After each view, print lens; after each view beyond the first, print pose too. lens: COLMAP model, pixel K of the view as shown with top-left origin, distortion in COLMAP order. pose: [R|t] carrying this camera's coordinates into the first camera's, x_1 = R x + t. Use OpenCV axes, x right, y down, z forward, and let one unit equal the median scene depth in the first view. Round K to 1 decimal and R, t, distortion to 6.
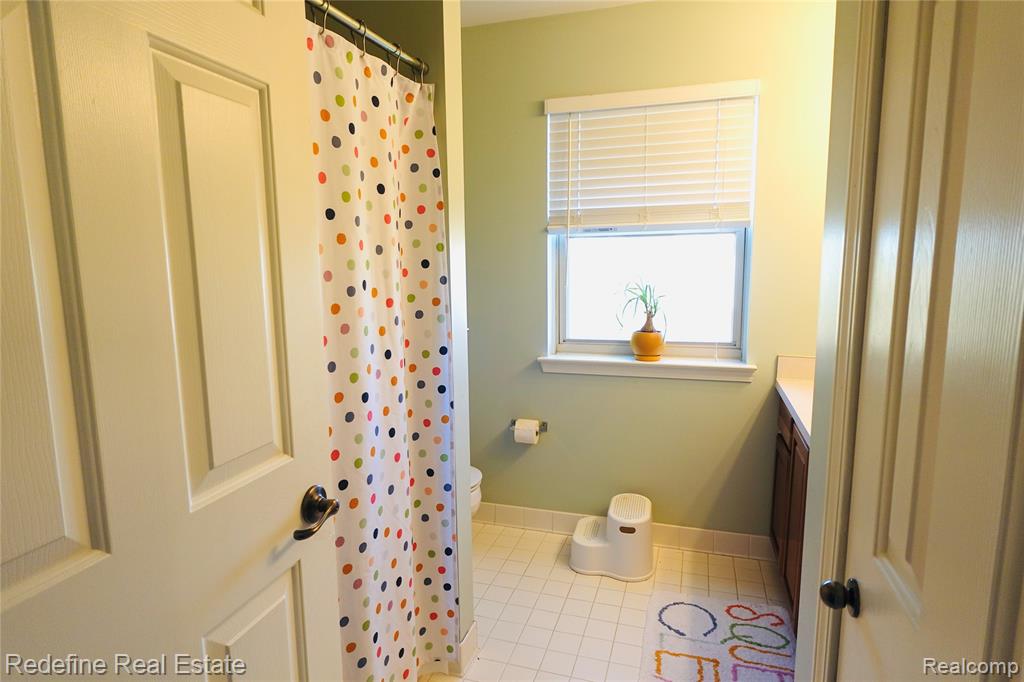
lens RADIAL K [[577.4, 0, 512.0], [0, 577.4, 341.0], [0, 0, 1]] dist [-0.001967, 0.001493]
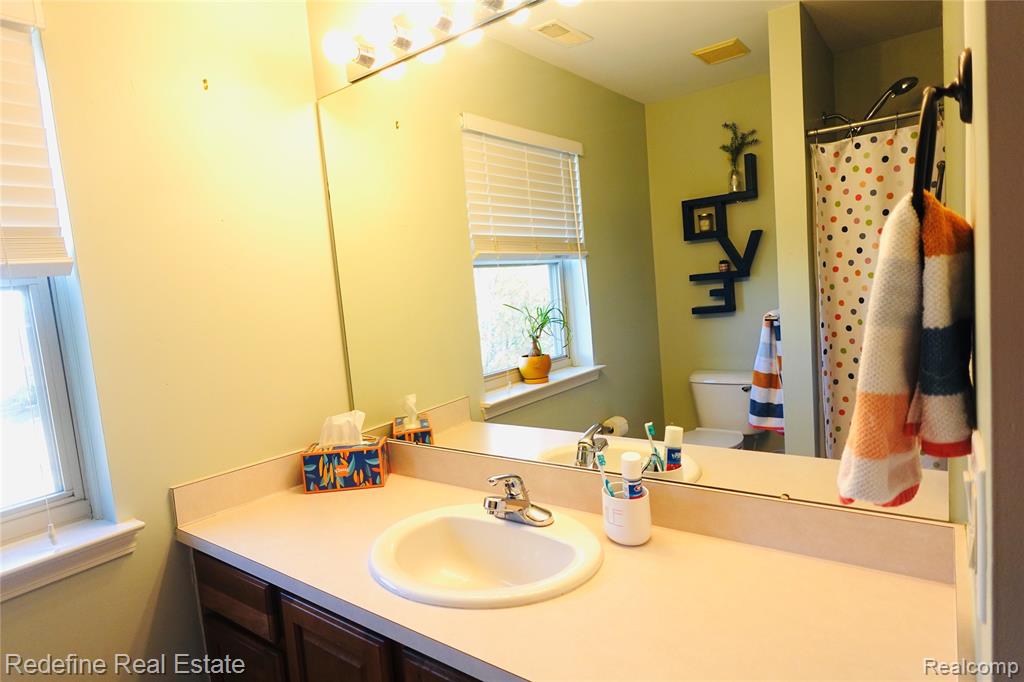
lens RADIAL K [[577.4, 0, 512.0], [0, 577.4, 341.0], [0, 0, 1]] dist [-0.001967, 0.001493]
pose [[0.333895, -0.114431, 0.935638, 0.042067], [0.218958, 0.974869, 0.041090, -0.069343], [-0.916827, 0.191146, 0.350560, 0.441967]]
